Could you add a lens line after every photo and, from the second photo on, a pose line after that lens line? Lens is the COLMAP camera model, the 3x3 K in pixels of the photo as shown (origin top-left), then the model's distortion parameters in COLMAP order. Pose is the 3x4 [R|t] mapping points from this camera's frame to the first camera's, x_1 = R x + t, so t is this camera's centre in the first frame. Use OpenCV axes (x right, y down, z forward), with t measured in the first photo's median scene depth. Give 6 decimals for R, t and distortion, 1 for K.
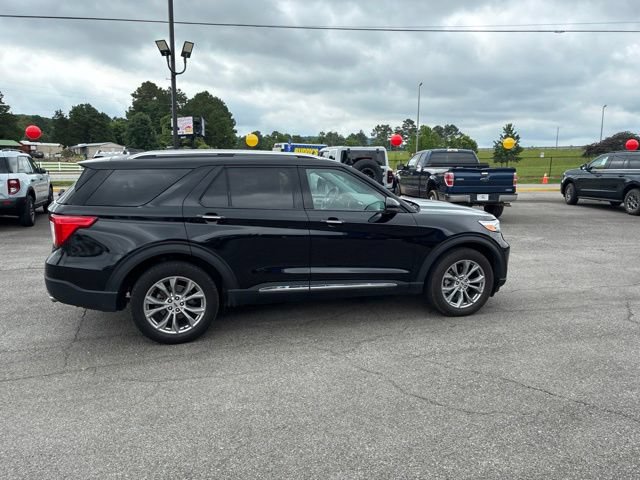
lens RADIAL K [[487.4, 0, 329.4], [0, 487.4, 233.4], [0, 0, 1]] dist [0.048236, -0.061953]
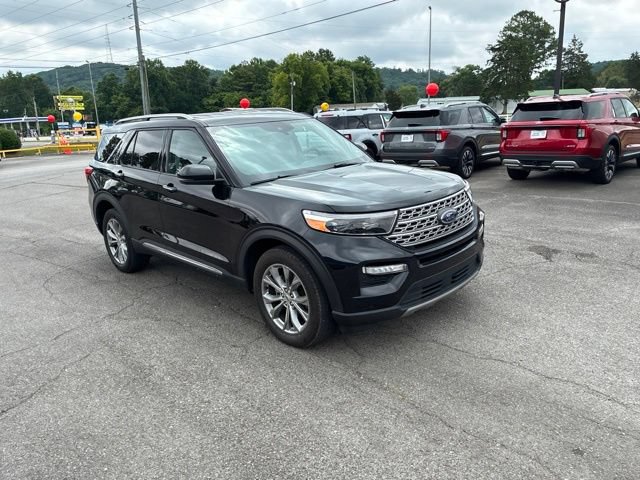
lens RADIAL K [[488.6, 0, 328.1], [0, 488.6, 233.0], [0, 0, 1]] dist [0.046036, -0.058743]
pose [[0.468681, 0.171916, -0.866478, 0.896997], [-0.081263, 0.985111, 0.151498, -0.097072], [0.879622, -0.000592, 0.475673, 0.748227]]
